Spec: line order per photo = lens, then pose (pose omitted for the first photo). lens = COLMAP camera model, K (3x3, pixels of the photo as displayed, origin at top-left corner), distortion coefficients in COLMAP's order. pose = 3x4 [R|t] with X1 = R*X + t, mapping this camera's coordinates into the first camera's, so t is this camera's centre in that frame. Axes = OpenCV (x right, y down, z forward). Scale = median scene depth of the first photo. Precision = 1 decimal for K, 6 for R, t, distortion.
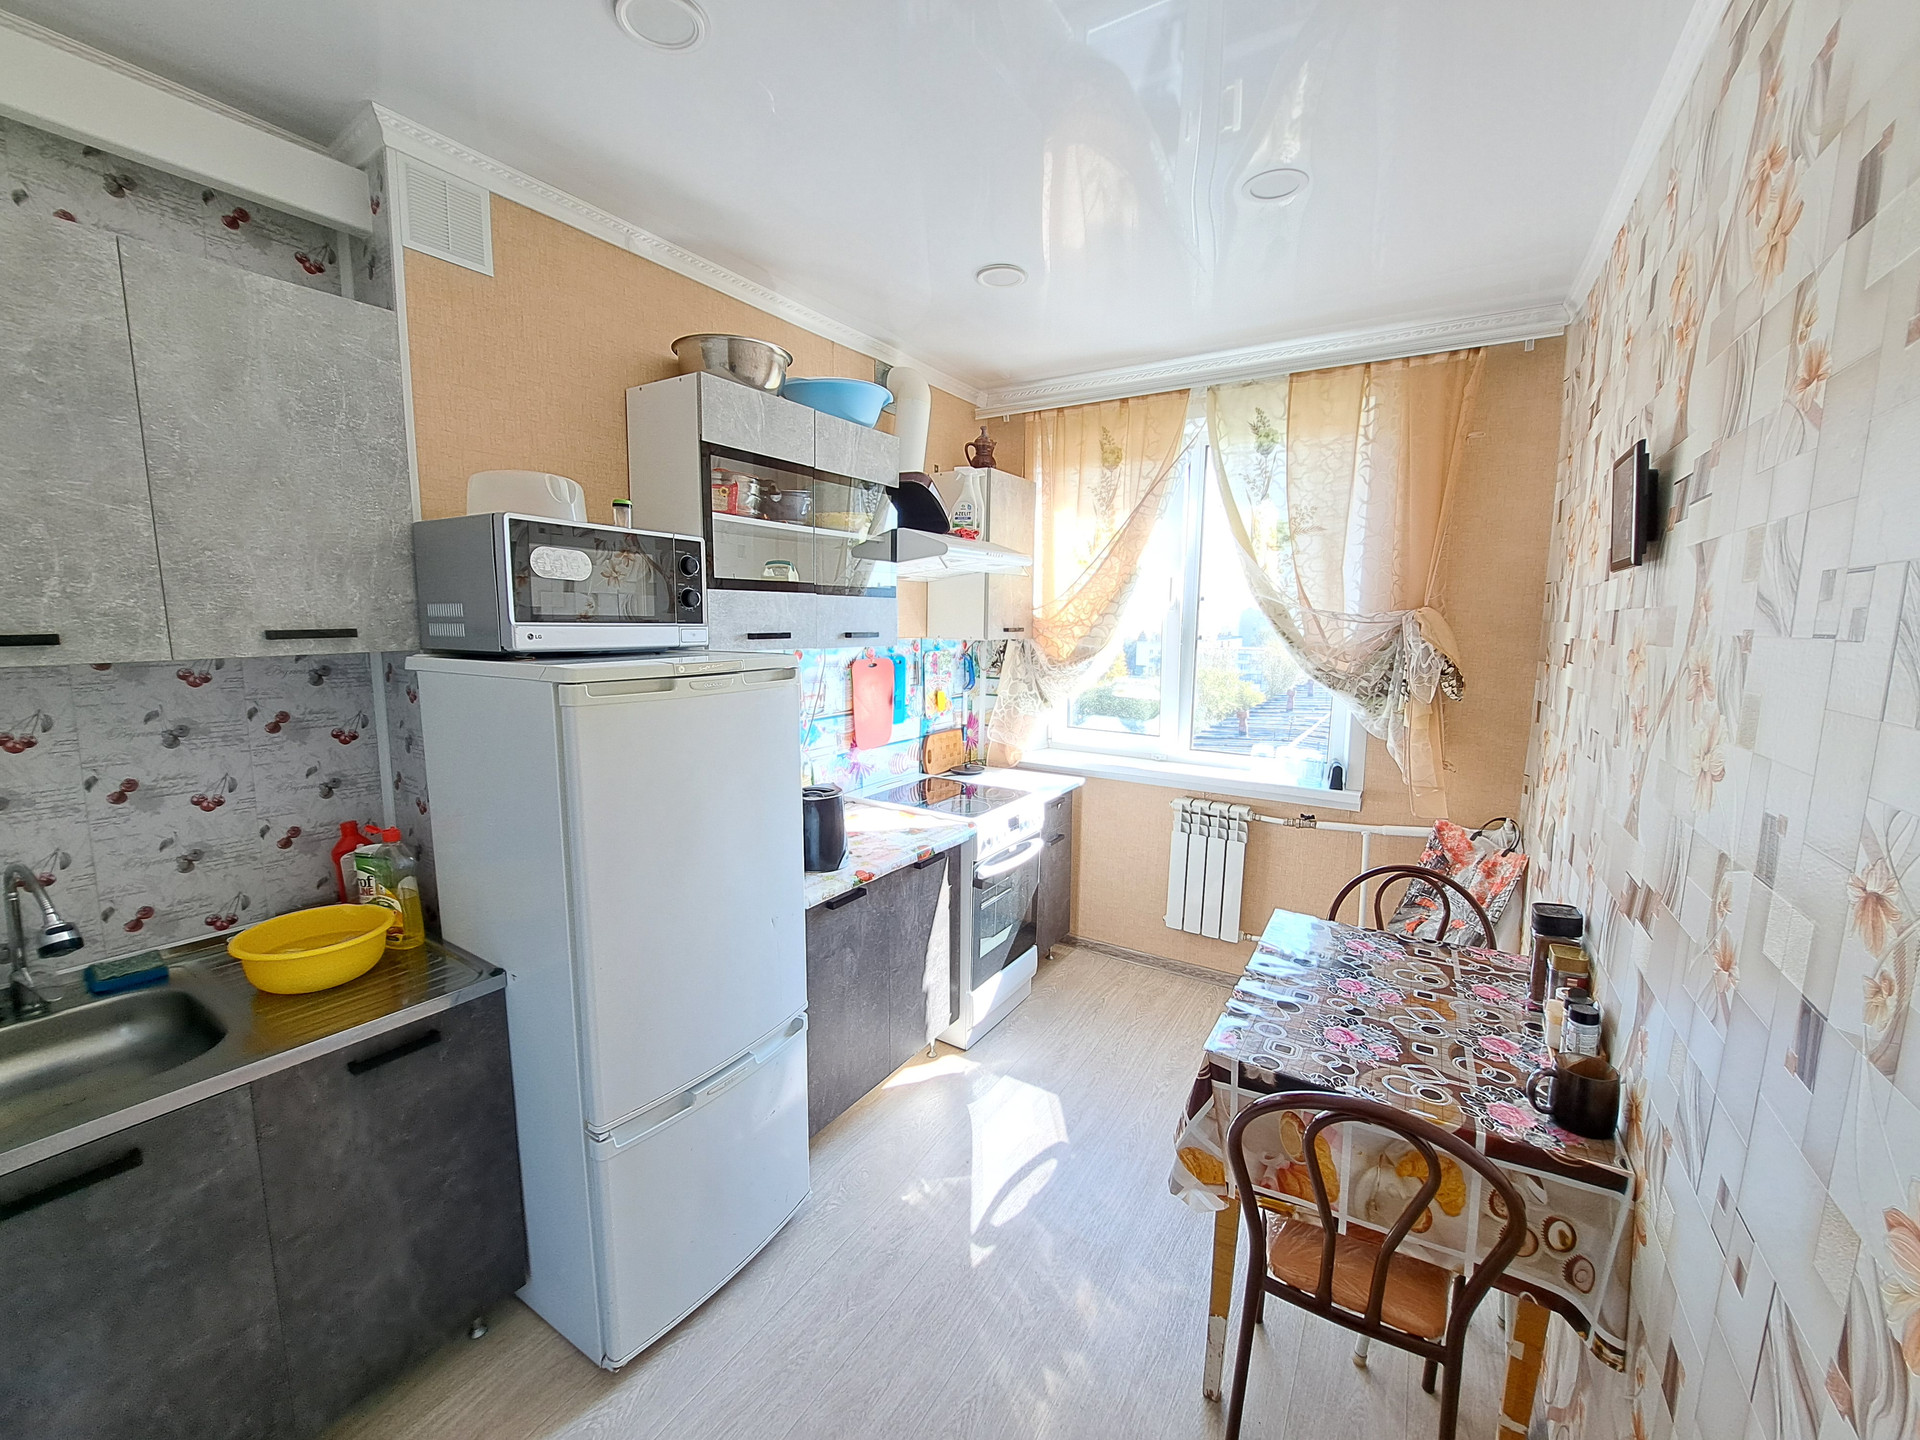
lens RADIAL K [[767.1, 0, 958.2], [0, 767.1, 720.6], [0, 0, 1]] dist [-0.015799, -0.001363]
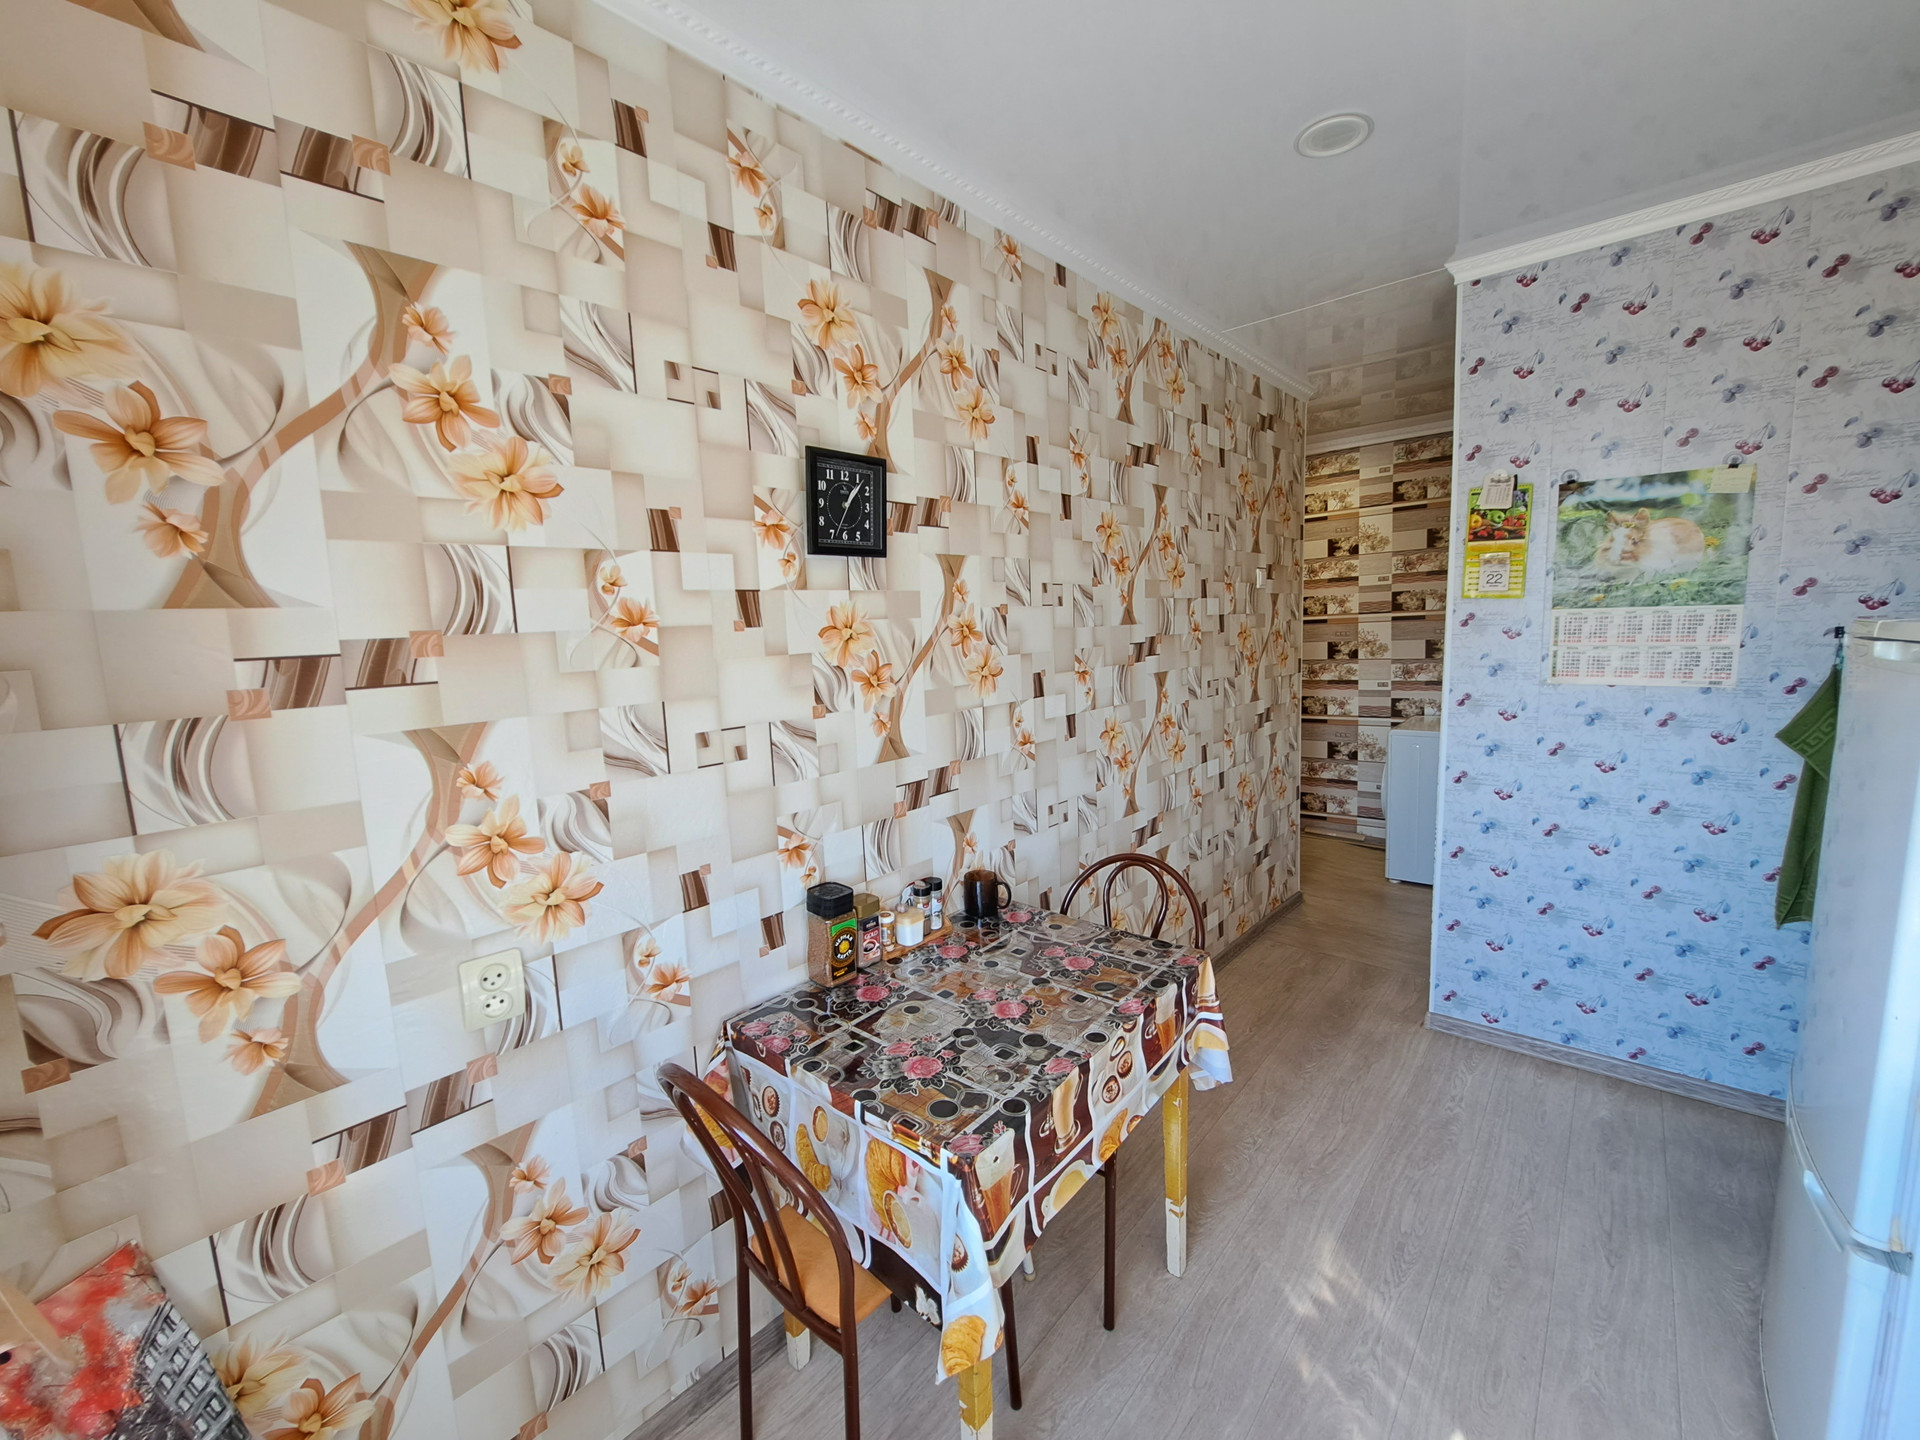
lens RADIAL K [[767.1, 0, 962.0], [0, 767.1, 720.4], [0, 0, 1]] dist [-0.015799, -0.001363]
pose [[-0.986055, -0.002888, 0.166395, 0.476775], [0.041215, 0.964463, 0.260982, -0.233081], [-0.161236, 0.264201, -0.950895, 1.975659]]
